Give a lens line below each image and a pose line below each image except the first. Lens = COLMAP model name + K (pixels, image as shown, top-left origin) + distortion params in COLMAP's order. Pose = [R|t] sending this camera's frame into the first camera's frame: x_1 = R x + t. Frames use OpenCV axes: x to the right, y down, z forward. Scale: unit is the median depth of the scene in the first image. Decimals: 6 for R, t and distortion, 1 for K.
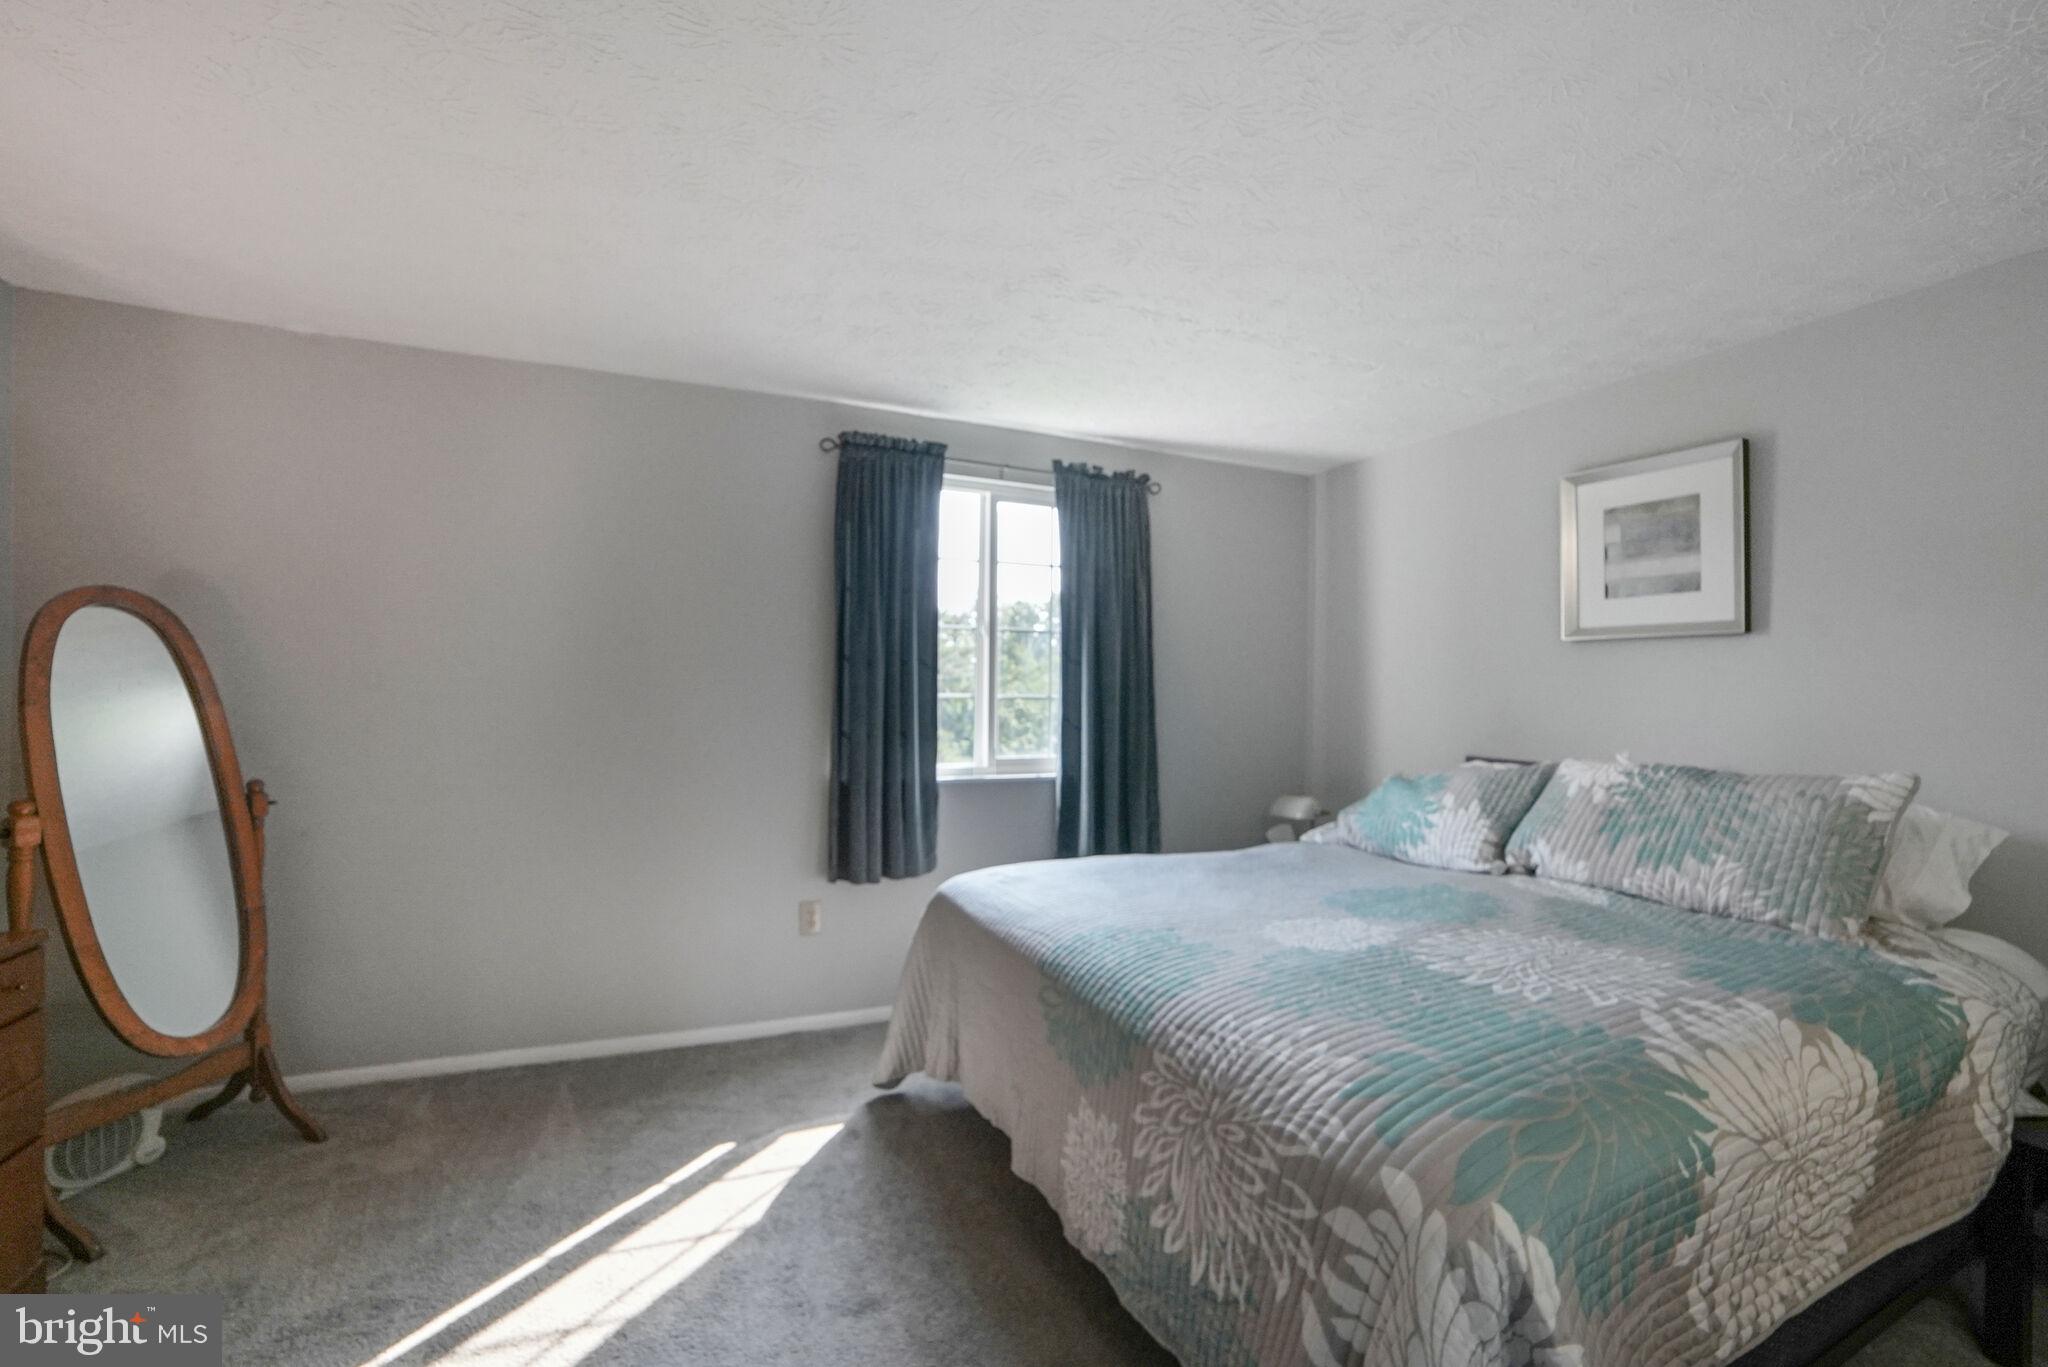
lens RADIAL K [[899.9, 0, 1058.8], [0, 899.9, 687.1], [0, 0, 1]] dist [-0.000742, -0.000102]
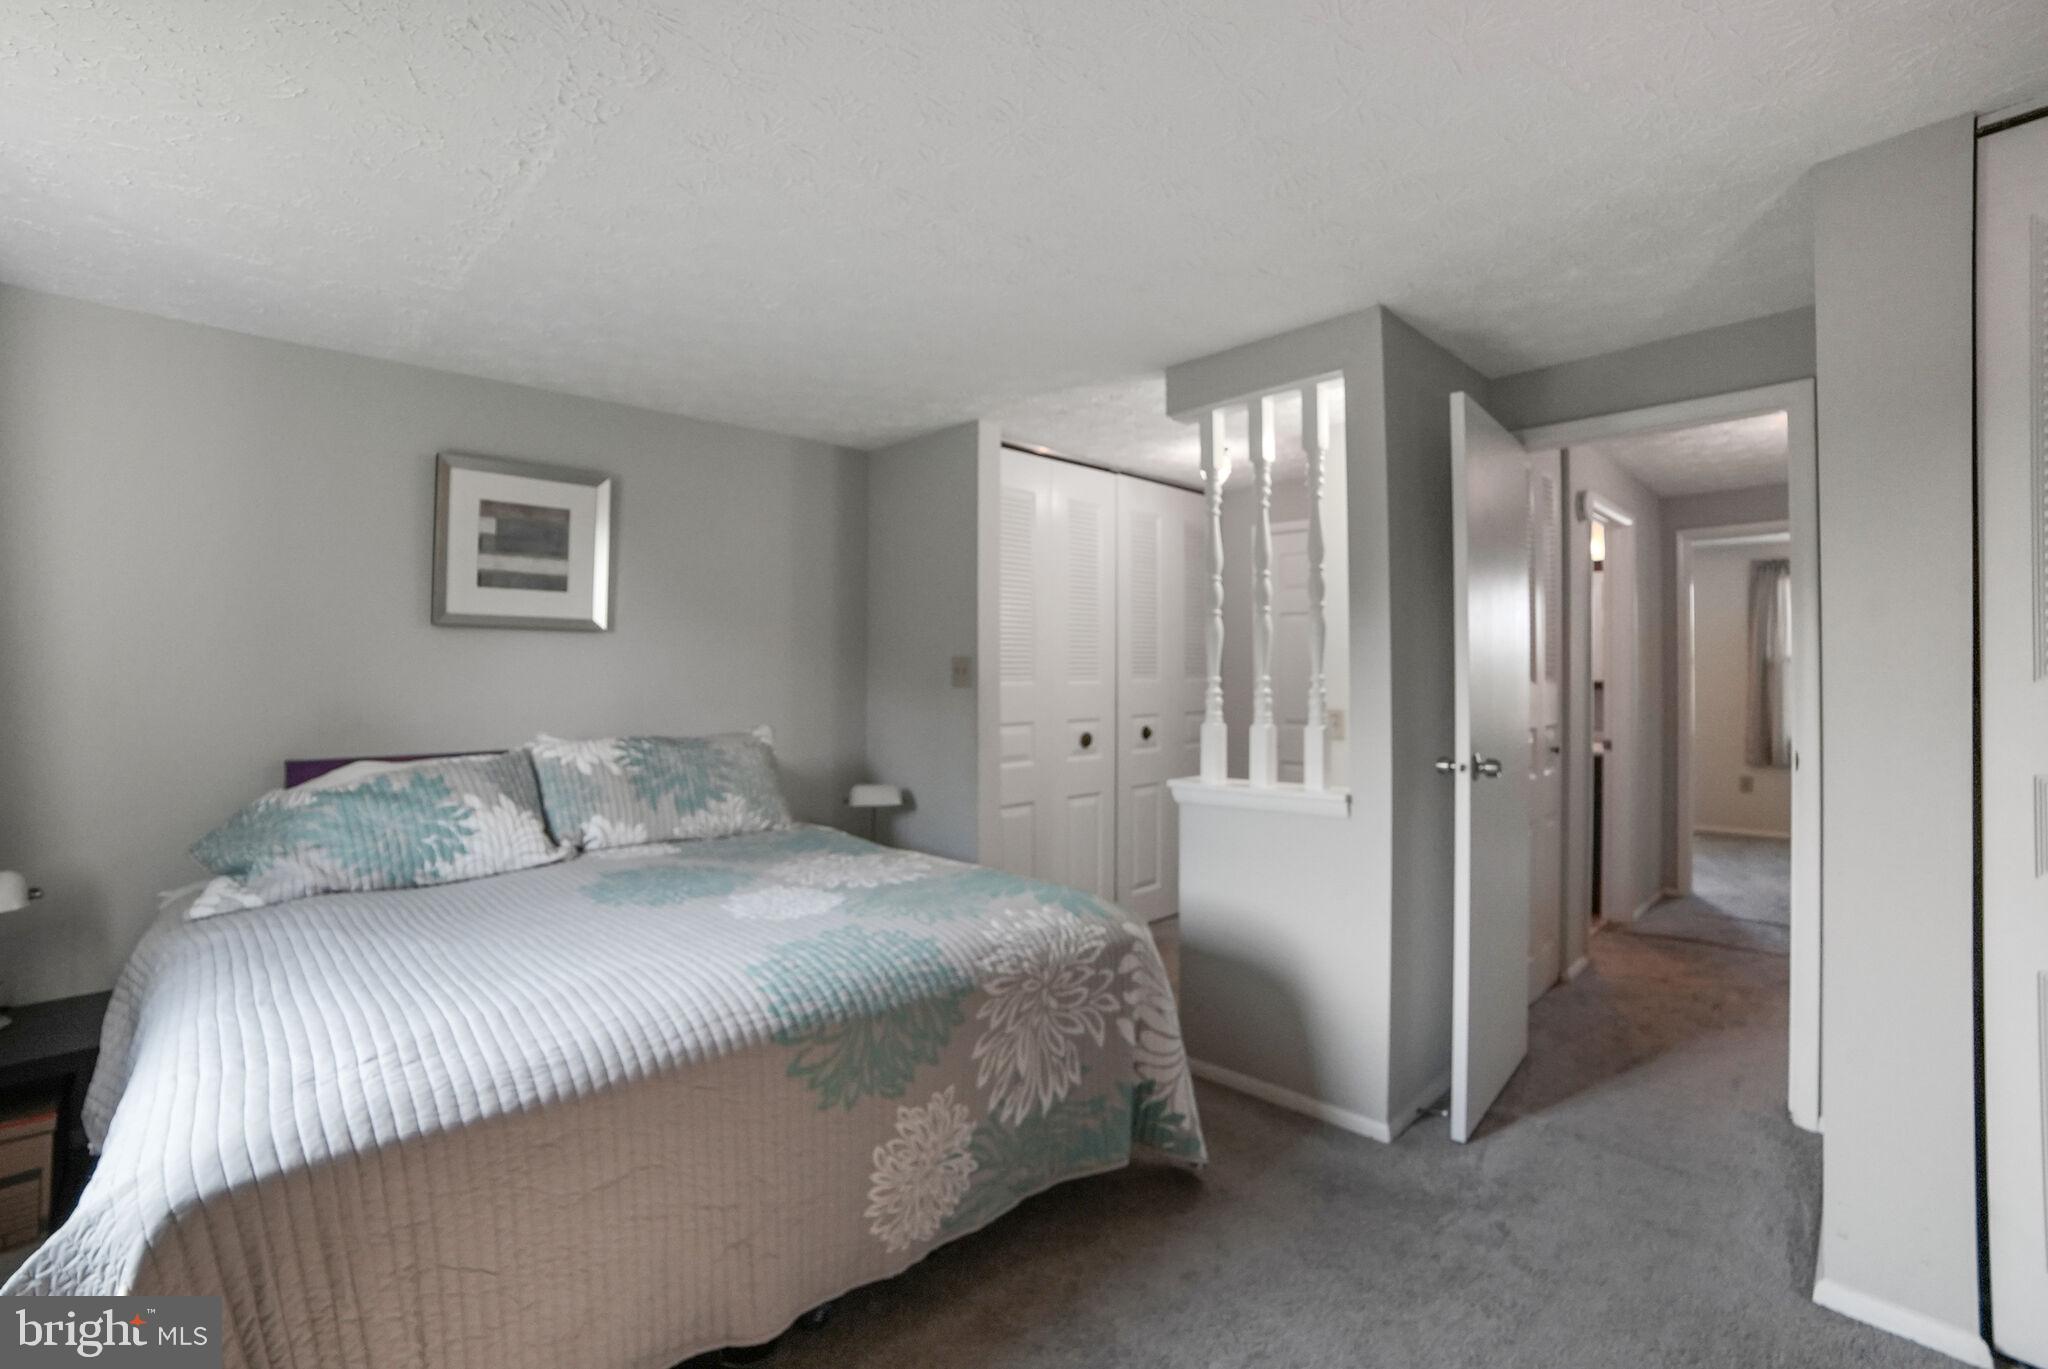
lens RADIAL K [[899.9, 0, 1058.8], [0, 899.9, 688.1], [0, 0, 1]] dist [-0.000742, -0.000102]
pose [[-0.336457, -0.006409, 0.941677, -0.846838], [-0.003876, 0.999978, 0.005421, 0.011857], [-0.941691, -0.001826, -0.336474, 1.081919]]
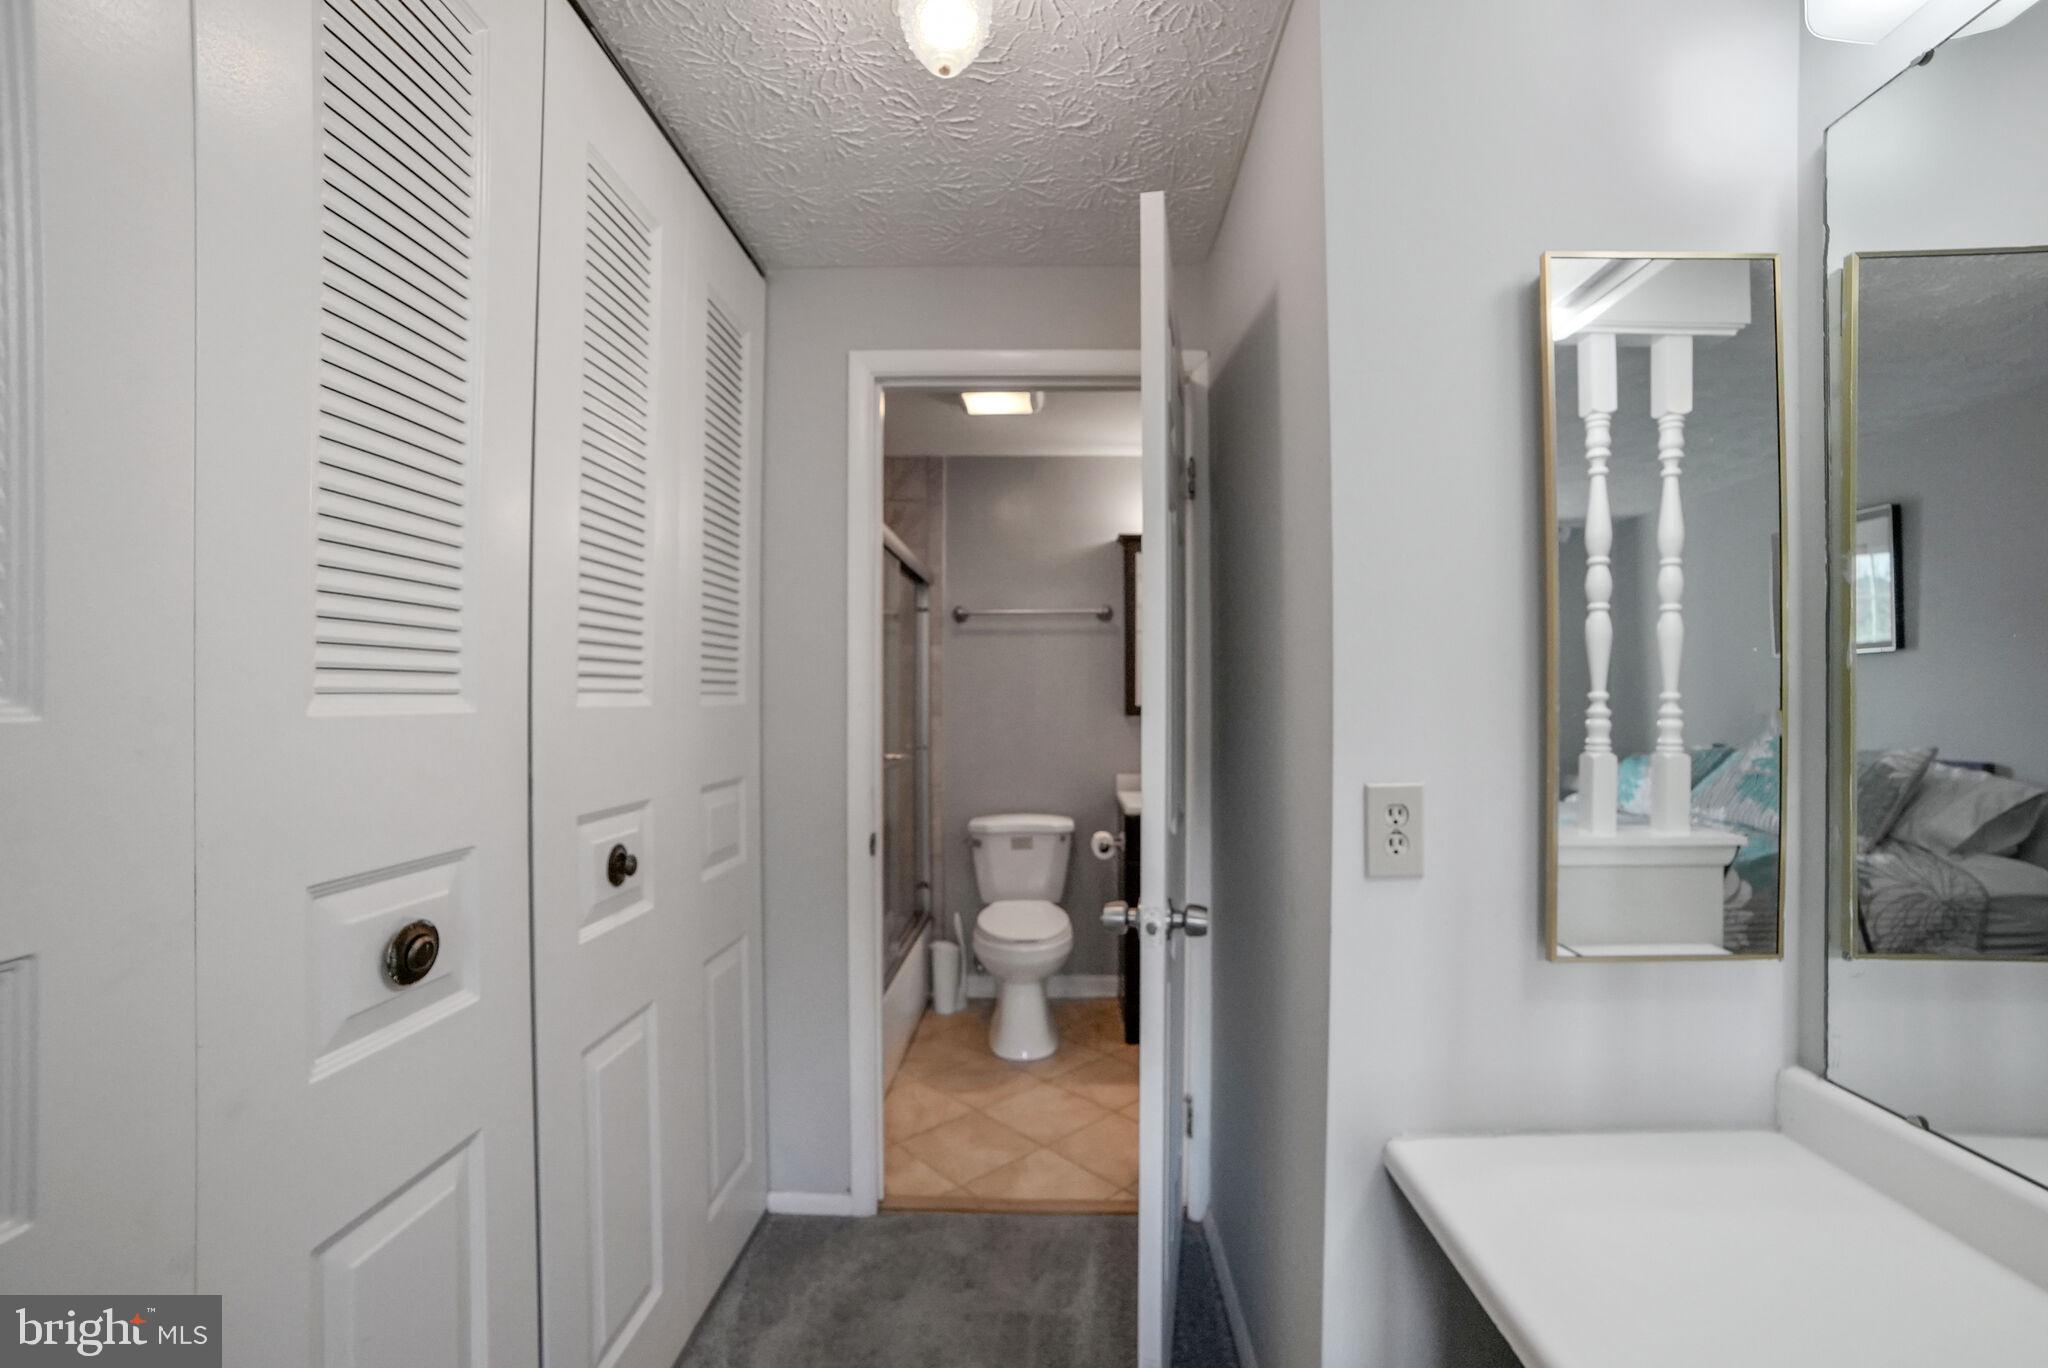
lens RADIAL K [[899.9, 0, 1058.8], [0, 899.9, 687.6], [0, 0, 1]] dist [-0.000742, -0.000102]
pose [[0.901204, -0.005489, -0.433360, 0.293031], [0.004794, 0.999985, -0.002696, -0.006260], [0.433368, 0.000353, 0.901217, -0.976449]]
